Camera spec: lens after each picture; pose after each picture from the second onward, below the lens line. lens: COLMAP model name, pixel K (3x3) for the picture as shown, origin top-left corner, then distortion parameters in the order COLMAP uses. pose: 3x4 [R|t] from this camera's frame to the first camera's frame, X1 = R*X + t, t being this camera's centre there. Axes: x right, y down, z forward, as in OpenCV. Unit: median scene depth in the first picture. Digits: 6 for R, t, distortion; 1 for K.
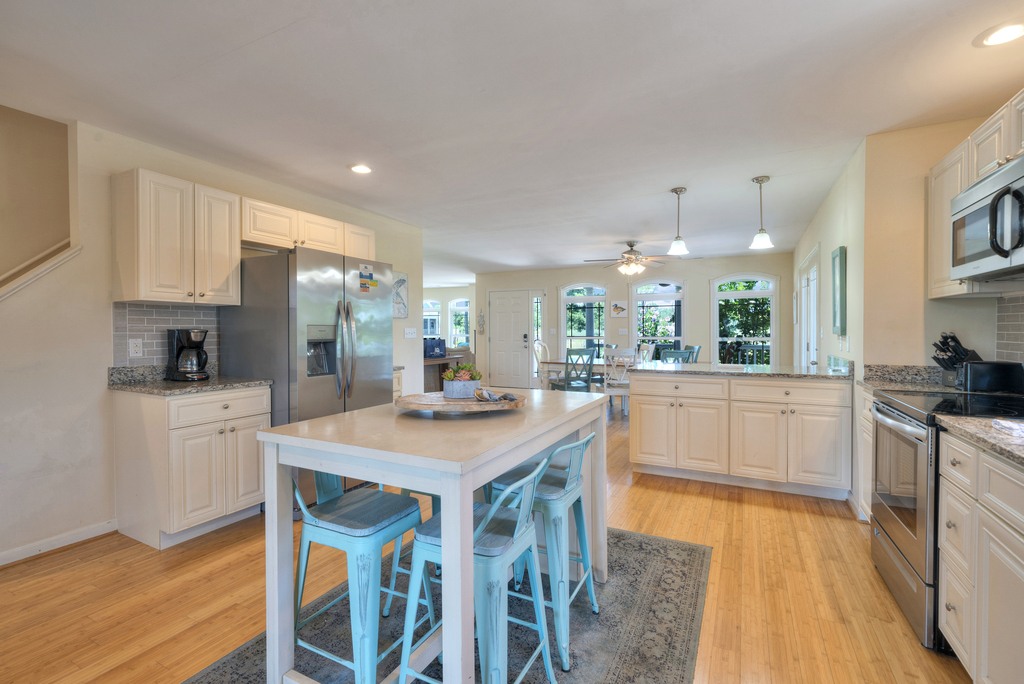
lens RADIAL K [[461.8, 0, 513.1], [0, 461.8, 333.0], [0, 0, 1]] dist [-0.001236, -0.000199]
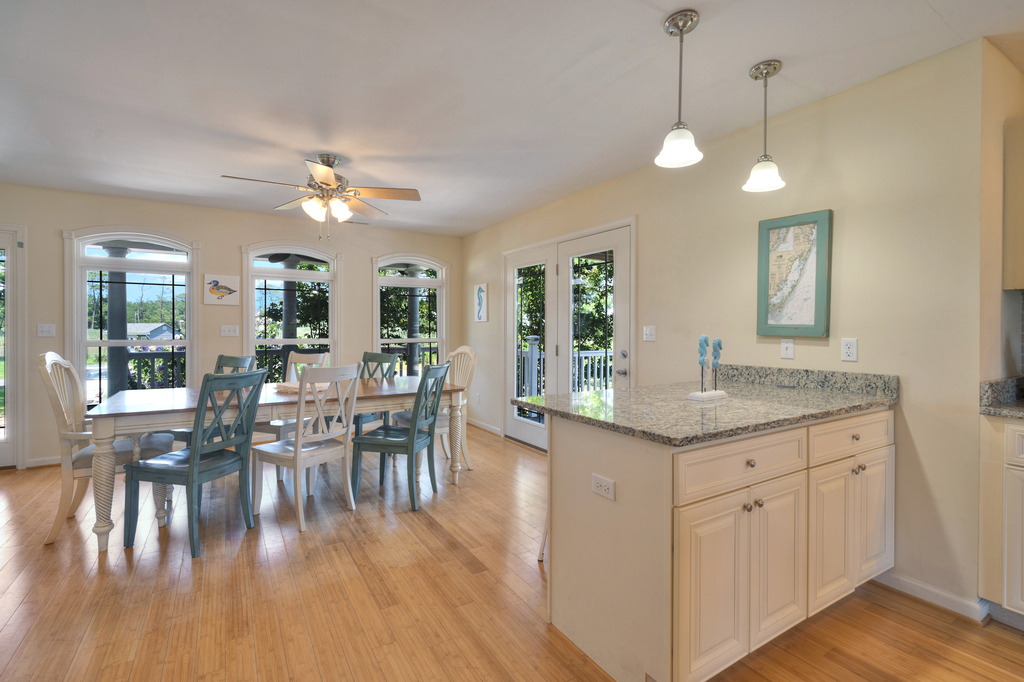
lens RADIAL K [[450.0, 0, 503.4], [0, 450.0, 332.3], [0, 0, 1]] dist [-0.000647, 0.000007]
pose [[0.526313, 0.002248, 0.850288, -0.128382], [-0.000697, 0.999997, -0.002213, -0.001303], [-0.850291, 0.000572, 0.526313, 1.116091]]
